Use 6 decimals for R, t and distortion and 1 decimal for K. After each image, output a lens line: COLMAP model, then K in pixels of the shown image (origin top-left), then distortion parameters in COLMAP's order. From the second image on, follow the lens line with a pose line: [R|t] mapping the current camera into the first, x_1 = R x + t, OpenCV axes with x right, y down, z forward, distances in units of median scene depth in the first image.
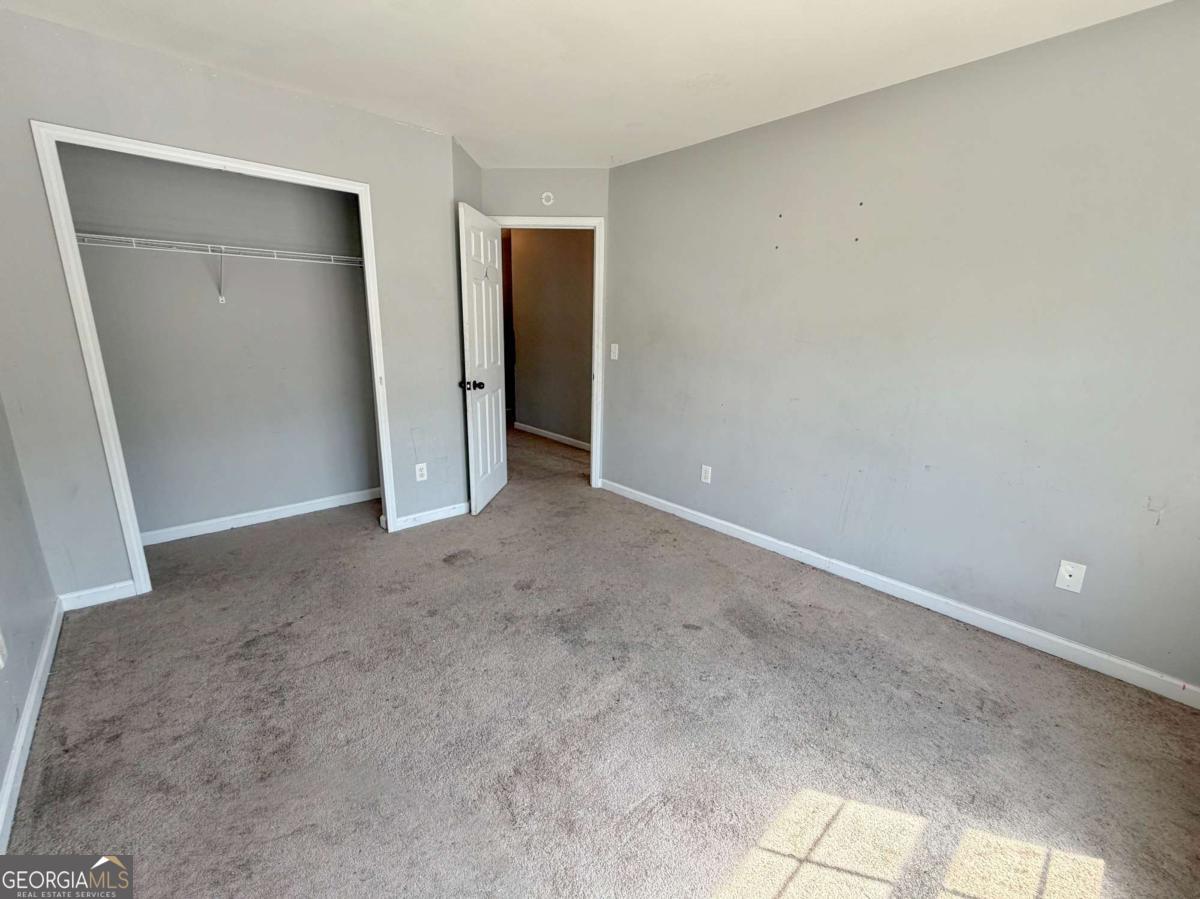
lens RADIAL K [[482.8, 0, 597.5], [0, 482.8, 449.6], [0, 0, 1]] dist [0.002702, -0.000065]
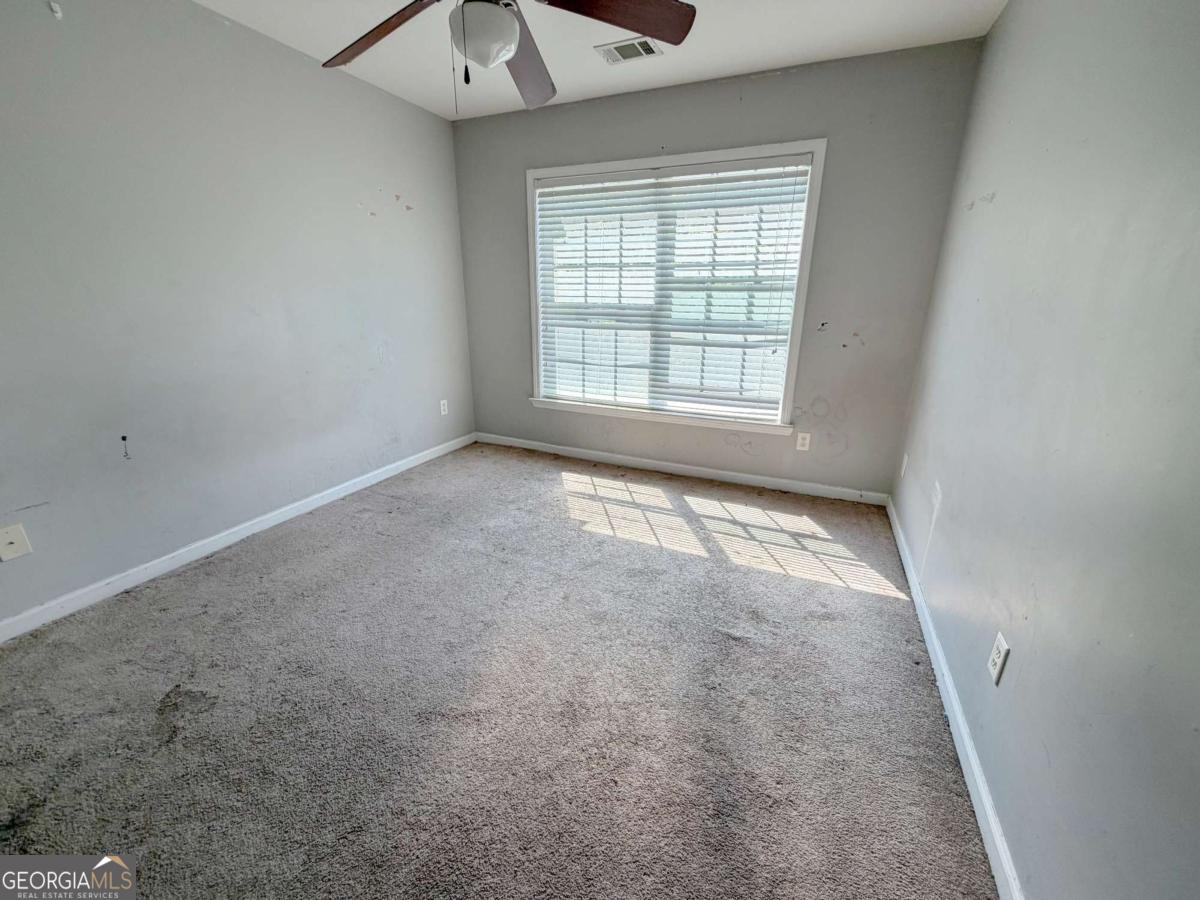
lens RADIAL K [[474.2, 0, 602.3], [0, 474.2, 436.1], [0, 0, 1]] dist [0.000382, -0.000029]
pose [[-0.432775, -0.284549, 0.855417, -0.873110], [0.190473, 0.898596, 0.395277, -0.241808], [-0.881150, 0.334000, -0.334691, 1.111026]]
